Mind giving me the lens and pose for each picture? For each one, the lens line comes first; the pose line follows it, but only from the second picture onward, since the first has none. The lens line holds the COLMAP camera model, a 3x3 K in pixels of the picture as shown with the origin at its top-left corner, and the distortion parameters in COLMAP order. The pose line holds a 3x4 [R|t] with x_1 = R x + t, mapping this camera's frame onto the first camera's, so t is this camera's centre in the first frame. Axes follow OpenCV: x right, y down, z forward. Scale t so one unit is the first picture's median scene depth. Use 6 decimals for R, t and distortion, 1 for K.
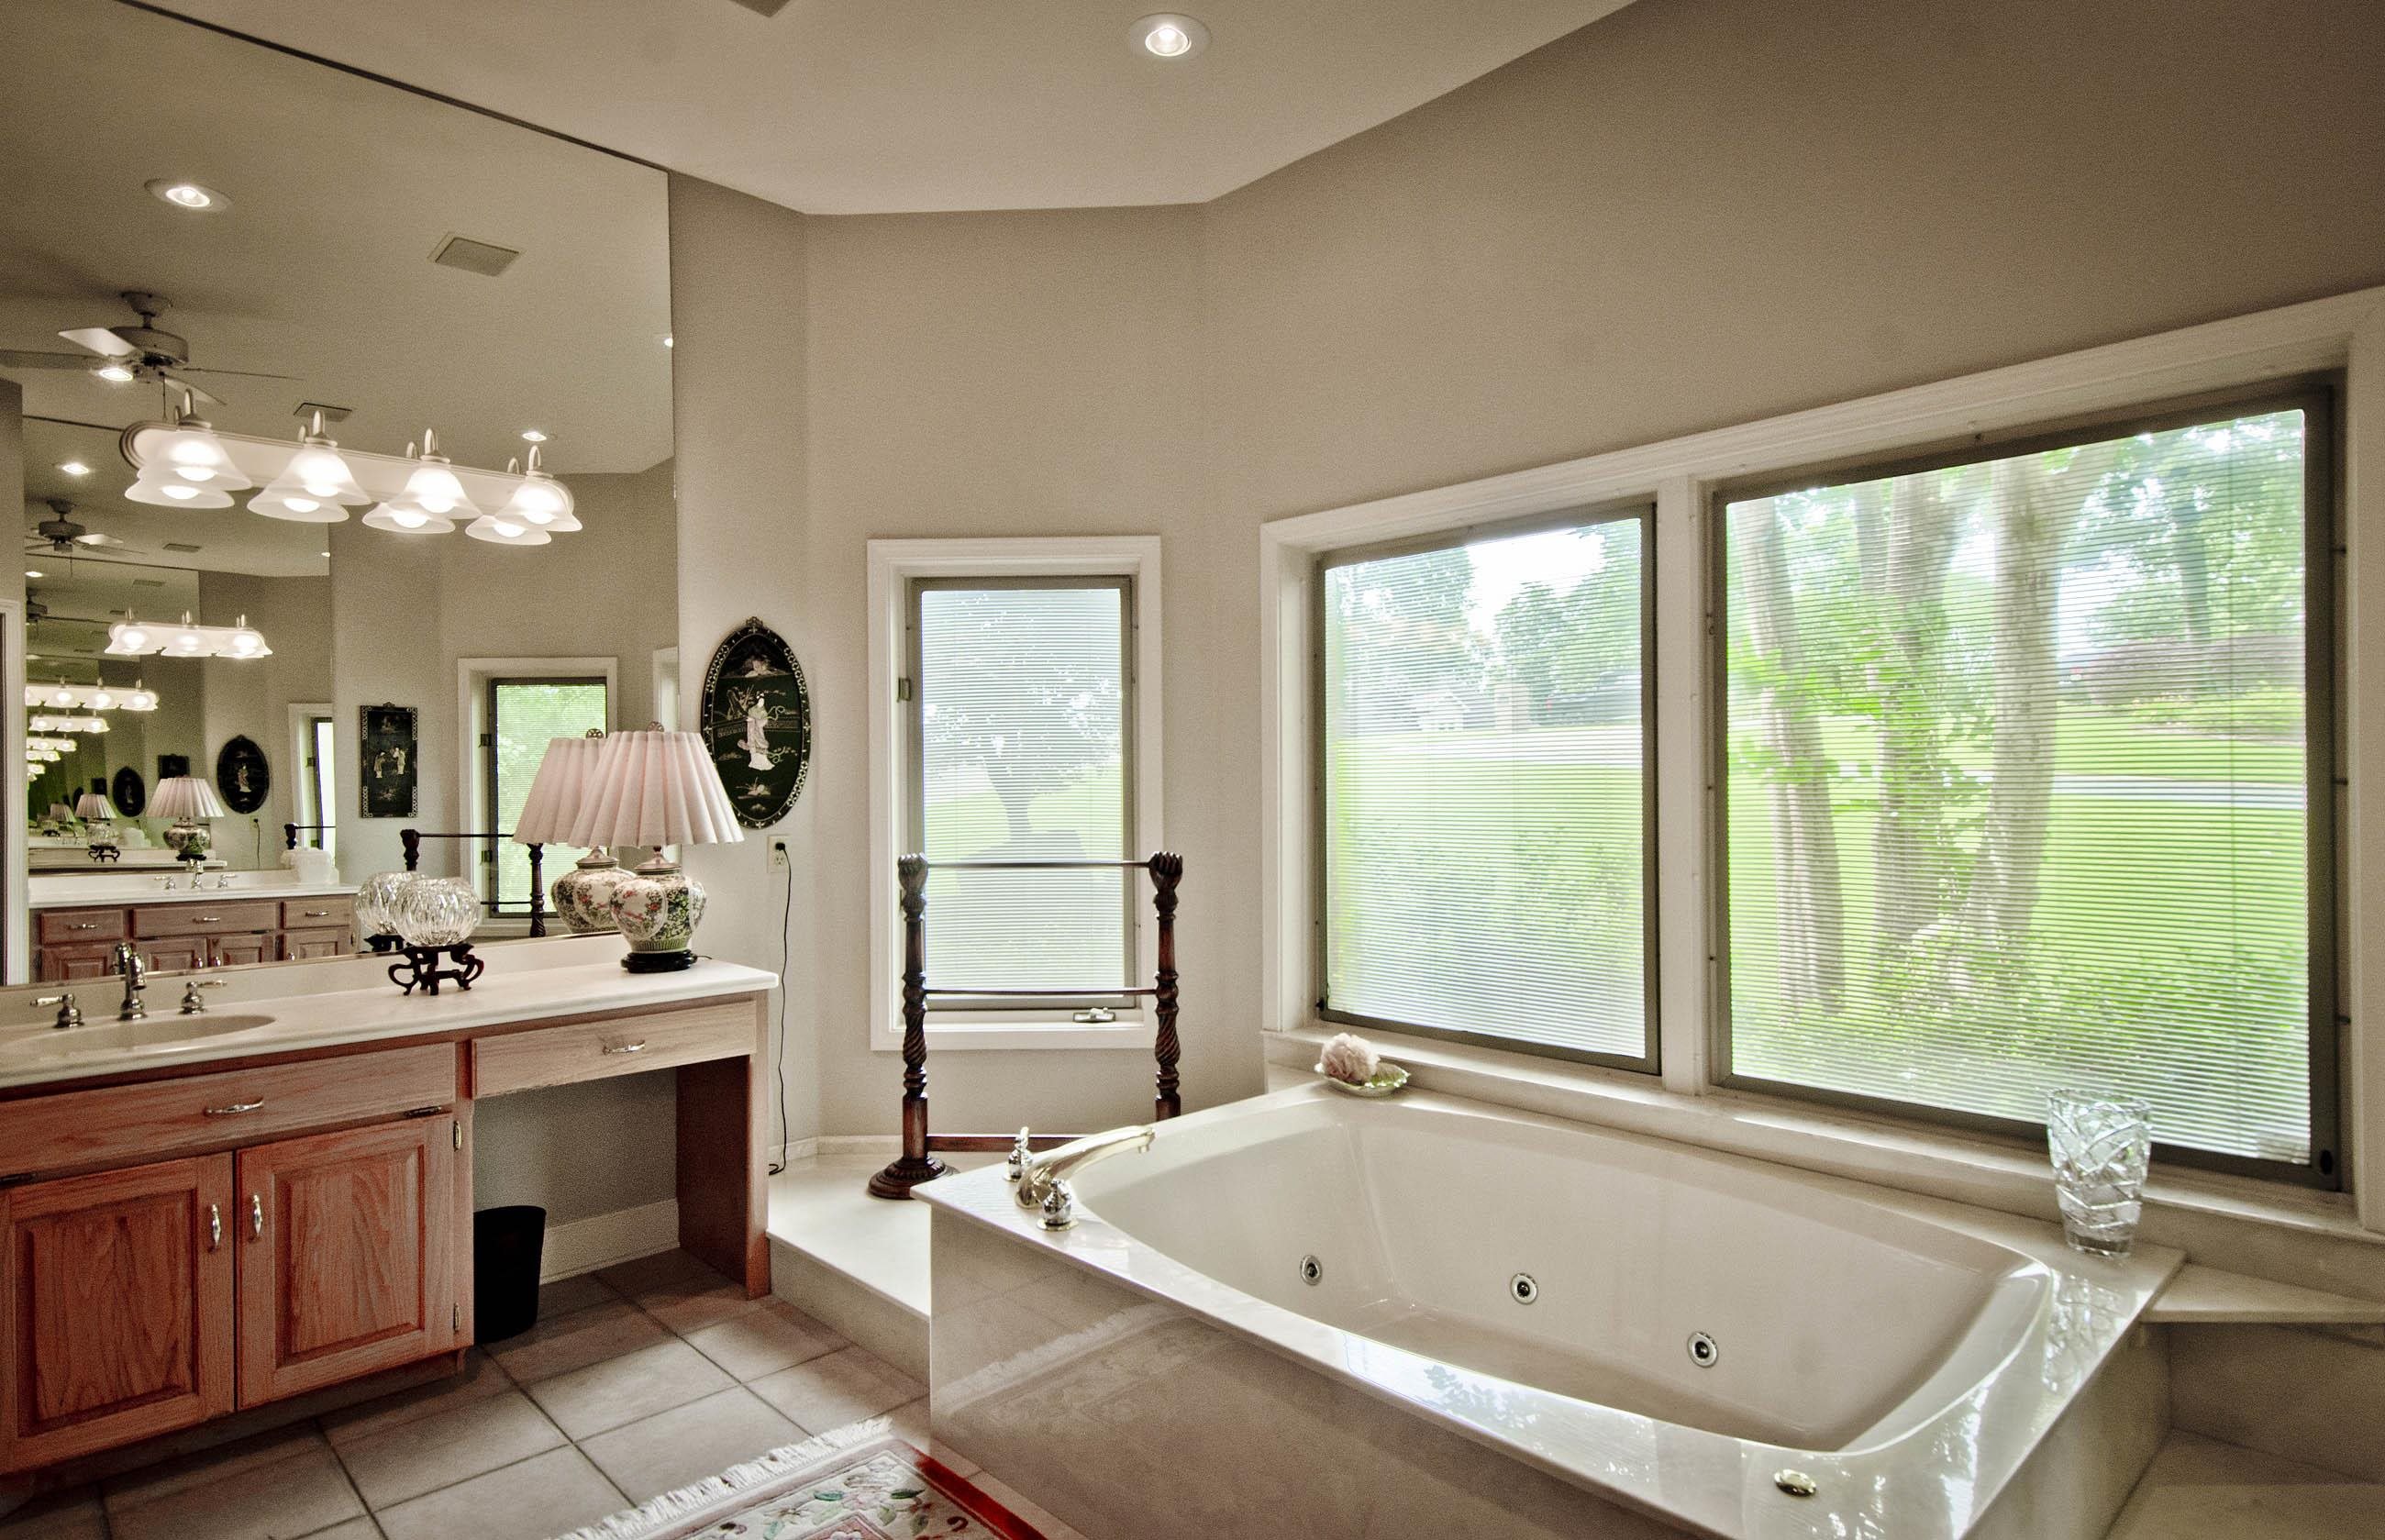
lens RADIAL K [[1271.5, 0, 1202.7], [0, 1271.5, 788.5], [0, 0, 1]] dist [0.044649, -0.030017]
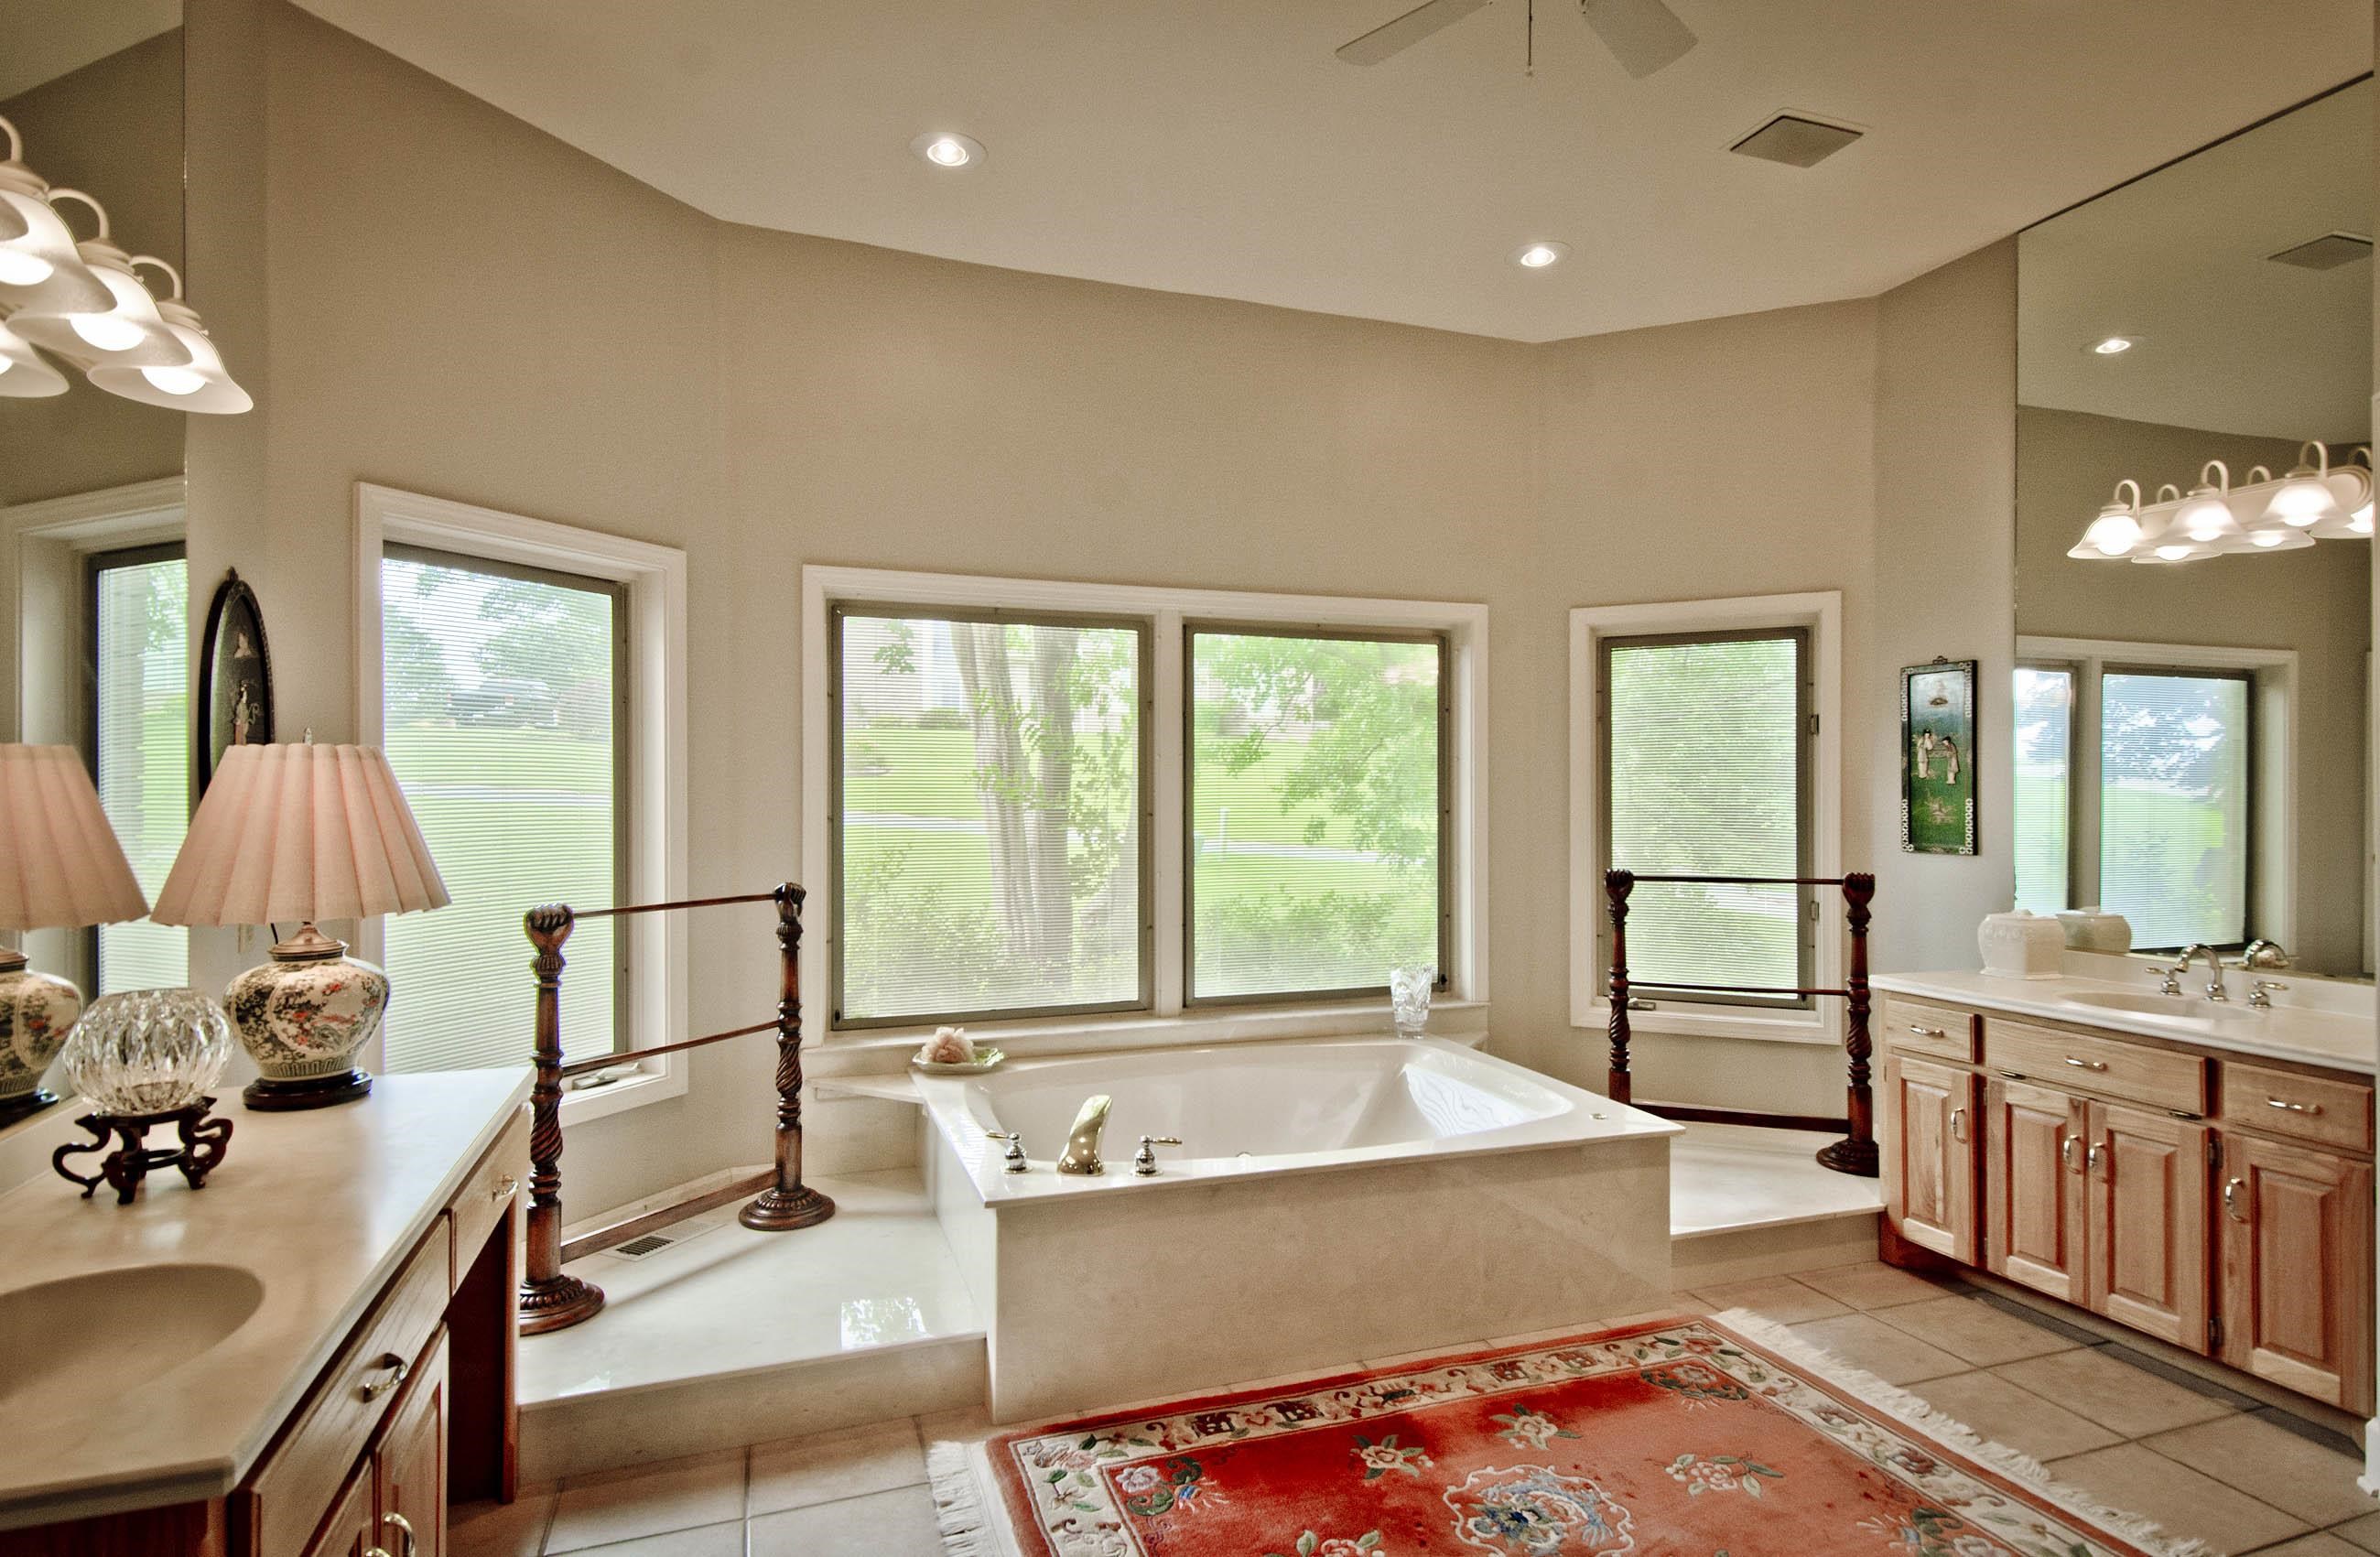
lens RADIAL K [[1267.4, 0, 1190.0], [0, 1267.4, 778.5], [0, 0, 1]] dist [0.023002, 0.000087]
pose [[0.403440, 0.014798, 0.914886, -0.971750], [-0.009119, 0.999885, -0.012152, -0.027265], [-0.914961, -0.003440, 0.403529, 0.354981]]
